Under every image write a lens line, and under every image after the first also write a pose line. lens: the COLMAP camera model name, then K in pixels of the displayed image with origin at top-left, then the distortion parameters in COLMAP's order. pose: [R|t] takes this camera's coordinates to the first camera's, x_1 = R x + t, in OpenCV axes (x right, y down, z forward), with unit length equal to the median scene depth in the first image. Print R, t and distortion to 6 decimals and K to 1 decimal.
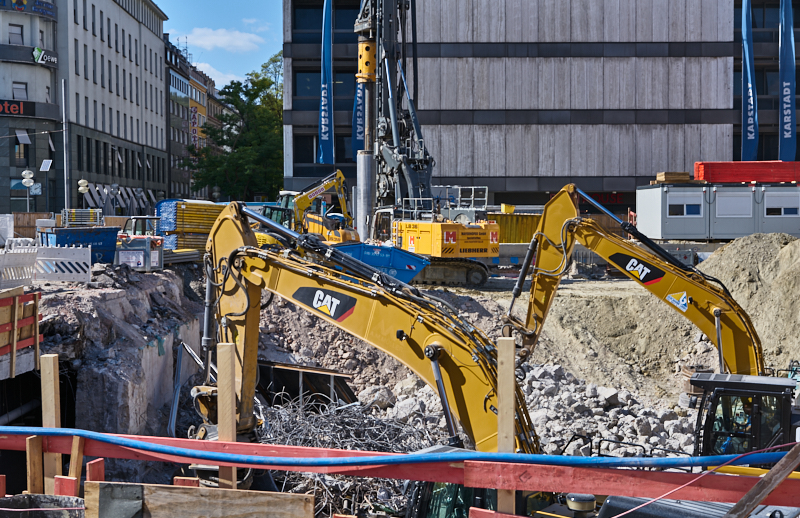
lens RADIAL K [[1150.0, 0, 375.0], [0, 1150.0, 241.7], [0, 0, 1]] dist [0.006759, 0.000000]
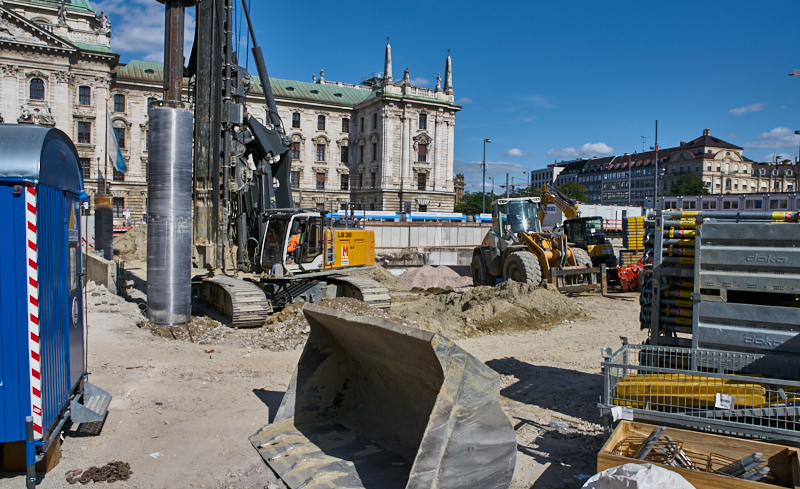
lens RADIAL K [[580.6, 0, 393.2], [0, 580.6, 244.2], [0, 0, 1]] dist [-0.111584, 0.080083]
pose [[-0.584153, -0.046745, 0.810297, -0.314052], [0.001303, 0.998285, 0.058529, -0.029576], [-0.811643, 0.035246, -0.583090, 1.144824]]
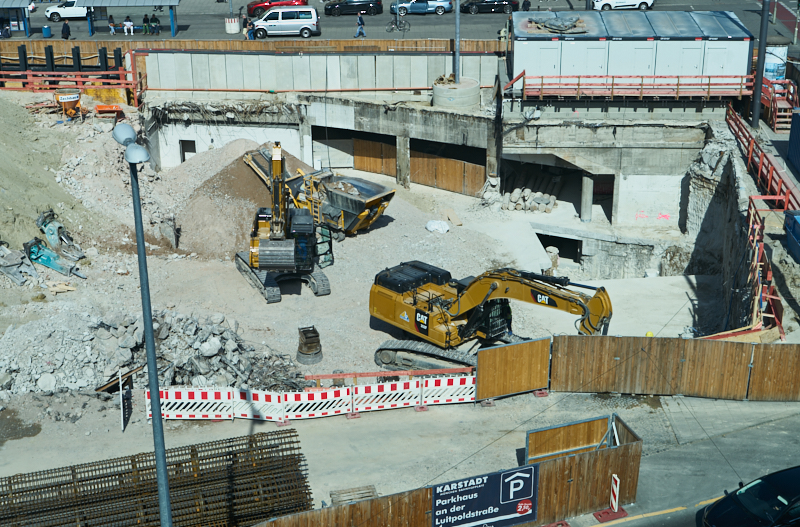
lens RADIAL K [[1312.8, 0, 401.8], [0, 1312.8, 259.5], [0, 0, 1]] dist [0.060470, 0.000000]
pose [[-0.116018, -0.387245, 0.914648, -0.840557], [0.037340, 0.918515, 0.393618, -0.354506], [-0.992545, 0.079820, -0.092105, 0.472865]]
